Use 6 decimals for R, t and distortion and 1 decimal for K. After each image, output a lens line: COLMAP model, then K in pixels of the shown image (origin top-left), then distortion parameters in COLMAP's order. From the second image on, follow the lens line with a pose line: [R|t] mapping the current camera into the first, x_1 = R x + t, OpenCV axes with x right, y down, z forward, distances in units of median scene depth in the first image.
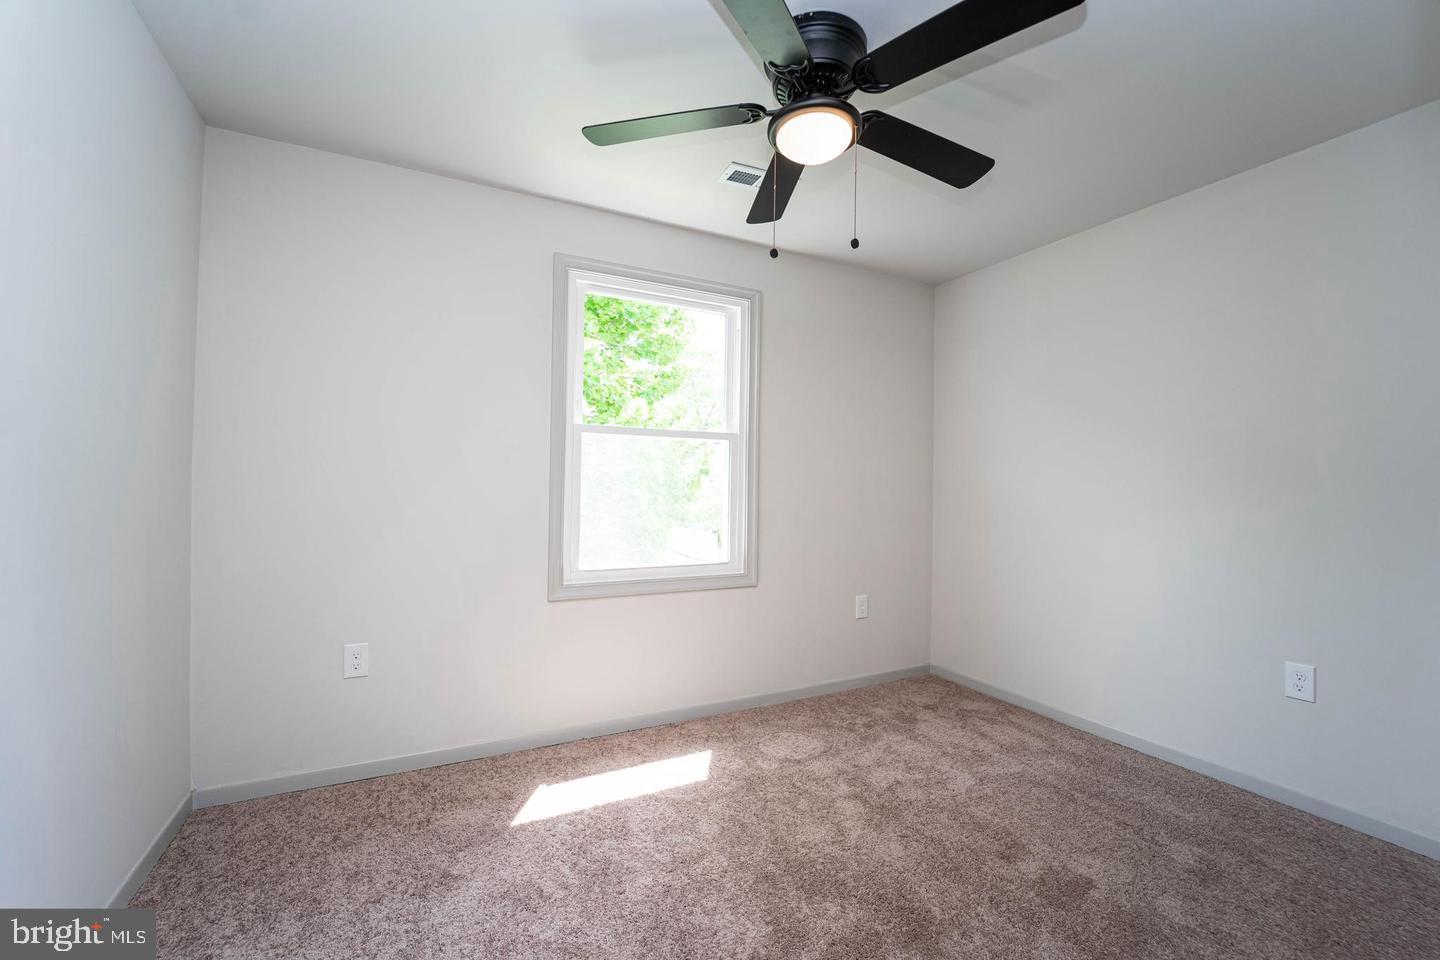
lens RADIAL K [[575.2, 0, 720.0], [0, 575.2, 480.0], [0, 0, 1]] dist [-0.001603, -0.000132]
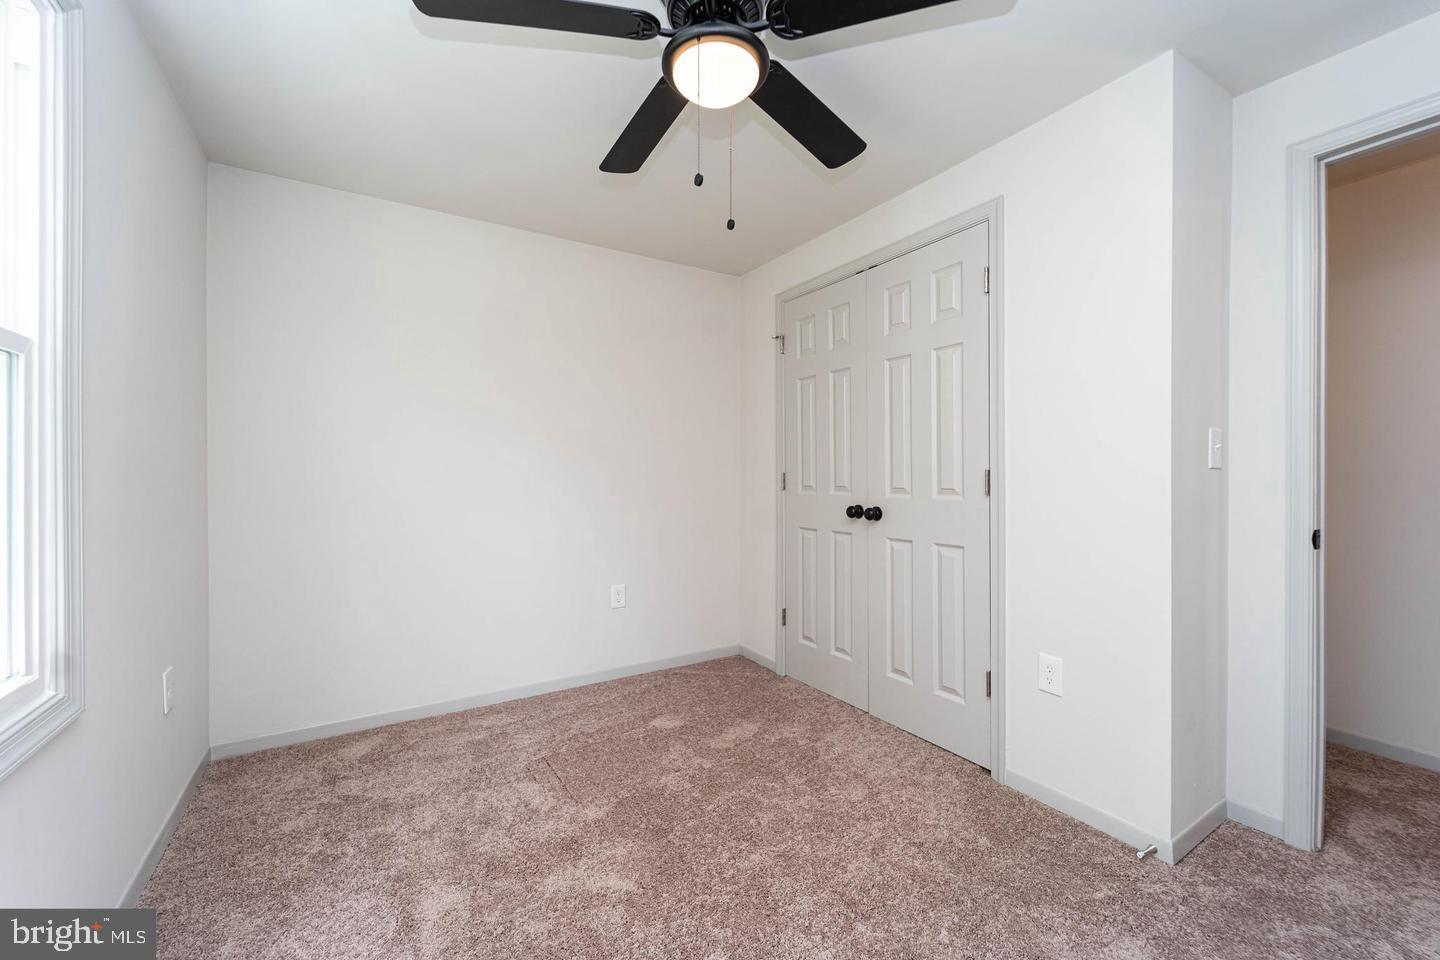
lens RADIAL K [[575.2, 0, 720.0], [0, 575.2, 480.0], [0, 0, 1]] dist [-0.001603, -0.000132]
pose [[-0.097606, -0.009082, 0.995184, -0.449181], [-0.009543, 0.999921, 0.008189, 0.012275], [-0.995179, -0.008698, -0.097685, 0.672823]]
